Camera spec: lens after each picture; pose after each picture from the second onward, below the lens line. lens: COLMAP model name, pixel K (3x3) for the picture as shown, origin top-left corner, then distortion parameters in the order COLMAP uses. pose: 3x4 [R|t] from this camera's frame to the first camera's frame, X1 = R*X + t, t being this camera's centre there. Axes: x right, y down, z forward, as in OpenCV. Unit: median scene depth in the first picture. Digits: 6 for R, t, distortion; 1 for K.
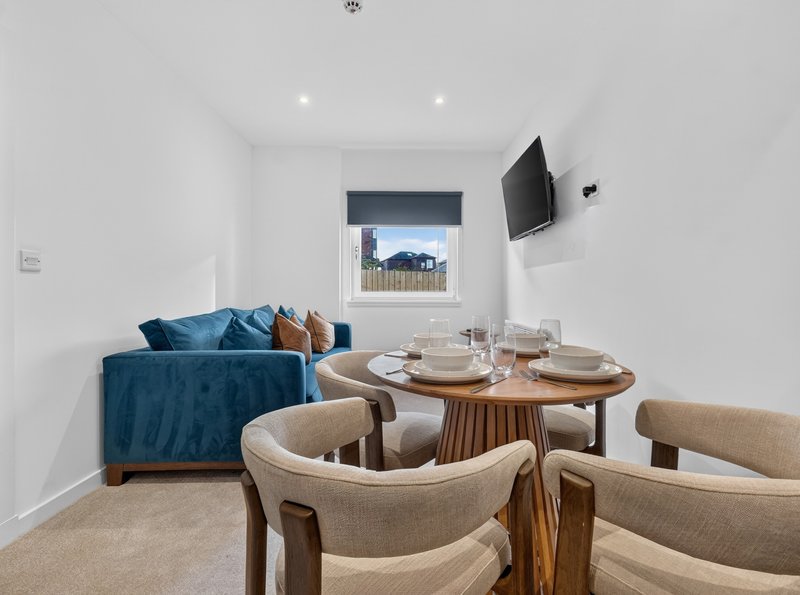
lens RADIAL K [[361.5, 0, 400.0], [0, 361.5, 297.5], [0, 0, 1]] dist [0.001492, 0.000103]
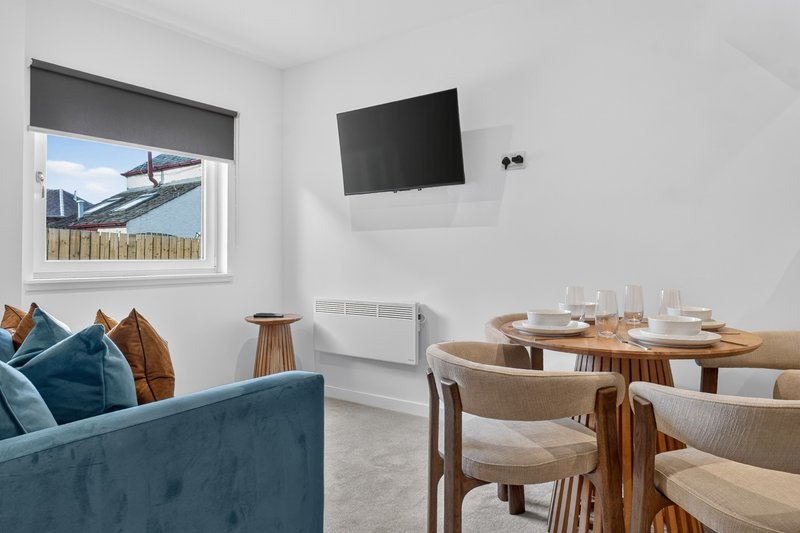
lens RADIAL K [[502.9, 0, 400.0], [0, 502.9, 266.5], [0, 0, 1]] dist [-0.004330, -0.003316]
pose [[0.613605, -0.021224, 0.789328, -0.713358], [0.017712, 0.999757, 0.013113, -0.018885], [-0.789415, 0.005934, 0.613832, 0.343534]]
